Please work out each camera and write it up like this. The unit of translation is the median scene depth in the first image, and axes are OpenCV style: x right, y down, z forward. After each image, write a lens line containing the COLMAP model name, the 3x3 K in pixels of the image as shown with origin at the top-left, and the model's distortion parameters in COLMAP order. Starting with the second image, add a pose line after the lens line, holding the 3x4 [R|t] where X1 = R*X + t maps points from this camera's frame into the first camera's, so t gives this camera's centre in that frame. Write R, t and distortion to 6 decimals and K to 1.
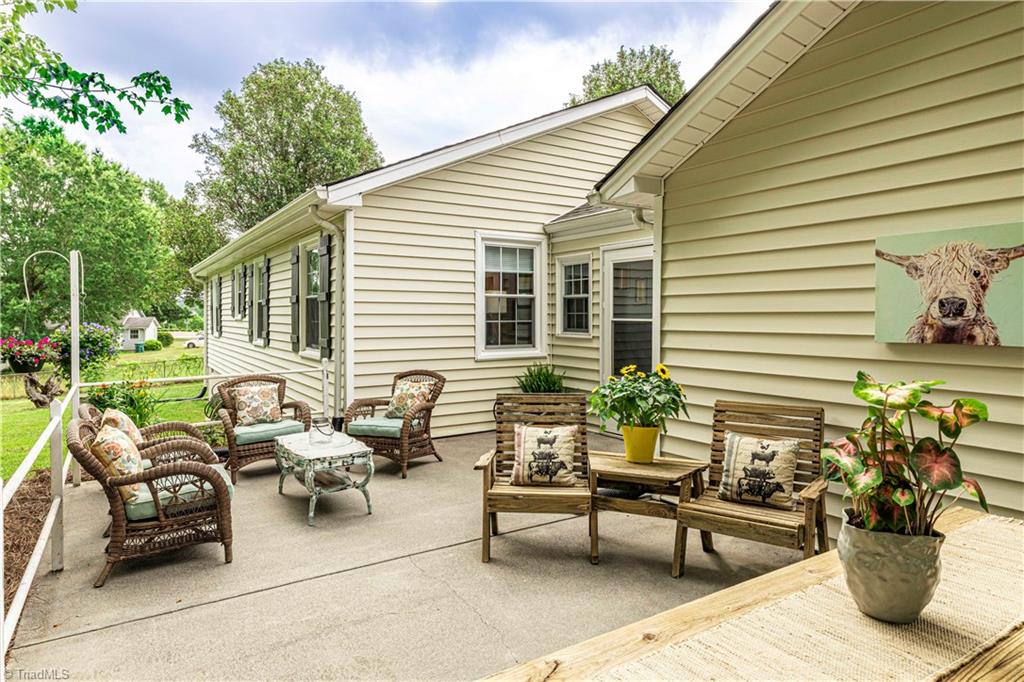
lens RADIAL K [[612.7, 0, 510.8], [0, 612.7, 319.1], [0, 0, 1]] dist [-0.000450, 0.000941]
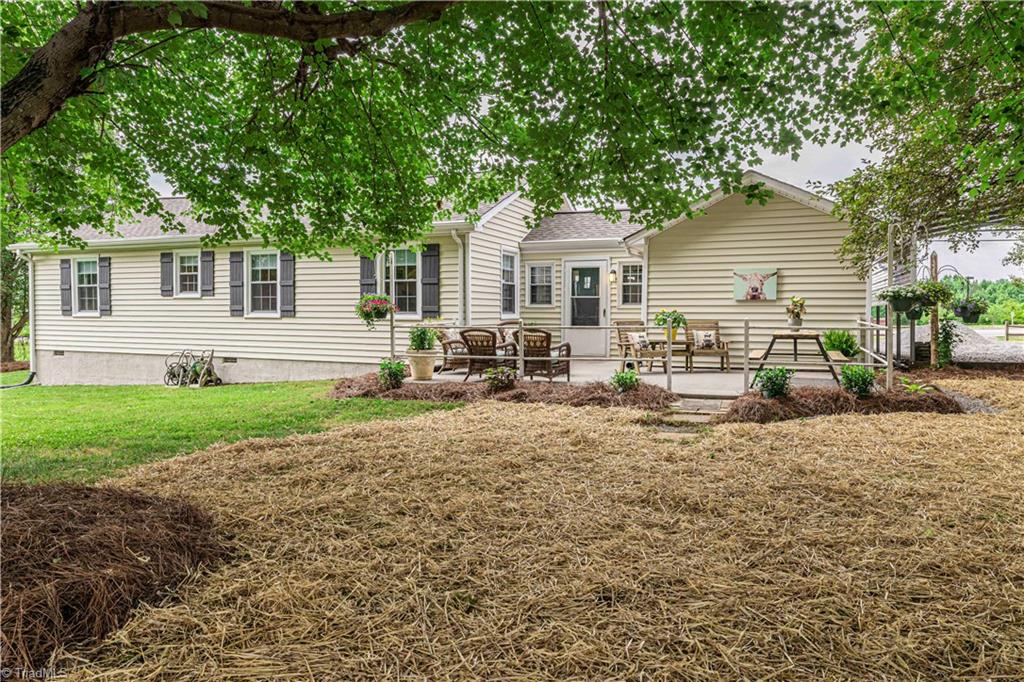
lens RADIAL K [[686.7, 0, 512.0], [0, 686.7, 341.0], [0, 0, 1]] dist [-0.006597, -0.000859]
pose [[0.817174, -0.022077, 0.575968, -1.439497], [0.000763, 0.999307, 0.037221, 0.068330], [-0.576391, -0.029977, 0.816624, -0.774384]]
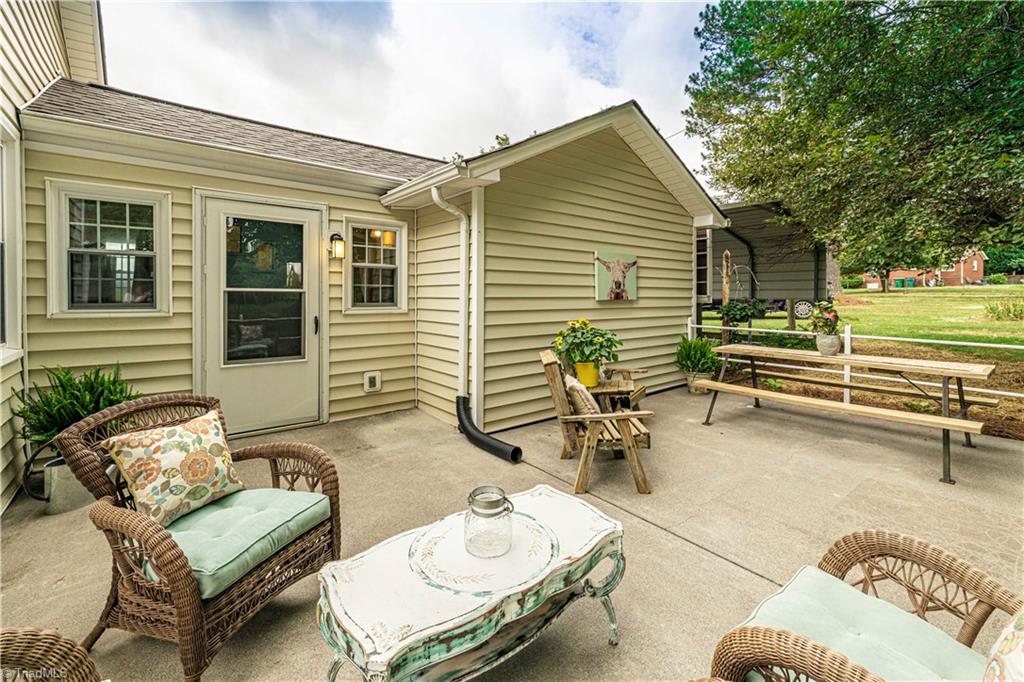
lens RADIAL K [[444.1, 0, 524.5], [0, 444.1, 301.2], [0, 0, 1]] dist [-0.000181, -0.000027]
pose [[-0.124160, -0.011966, 0.992190, -0.511184], [0.003728, 0.999915, 0.012526, 0.011780], [-0.992255, 0.005254, -0.124105, 0.806875]]
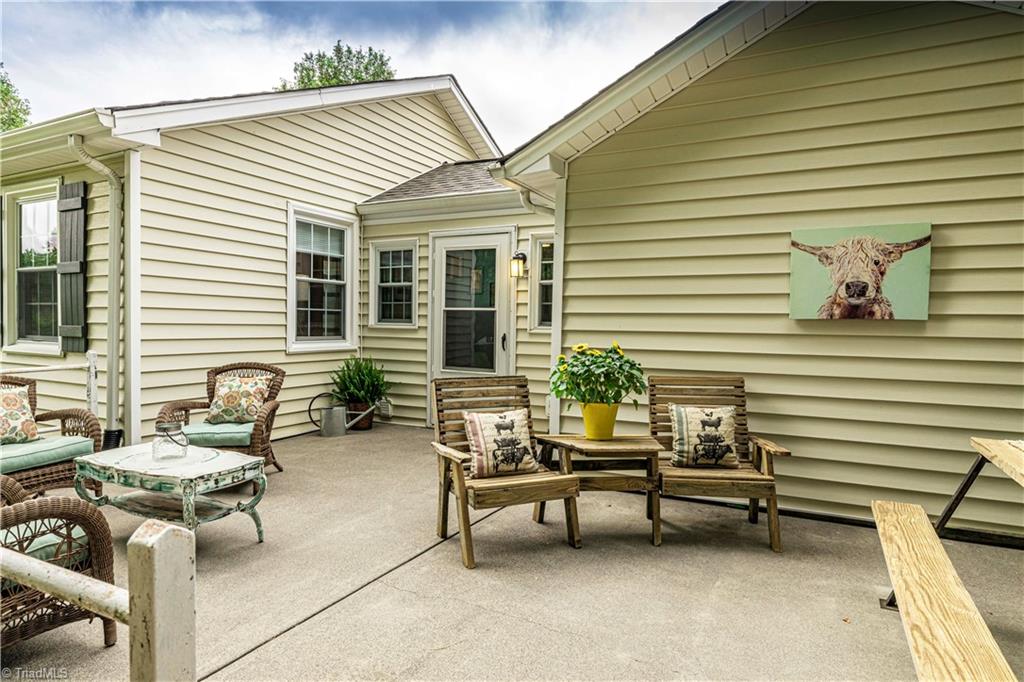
lens RADIAL K [[594.2, 0, 512.0], [0, 594.2, 341.0], [0, 0, 1]] dist [-0.000777, 0.000791]
pose [[0.865668, -0.000456, 0.500618, -0.247511], [-0.012310, 0.999678, 0.022197, 0.034172], [-0.500467, -0.025378, 0.865383, 0.153042]]
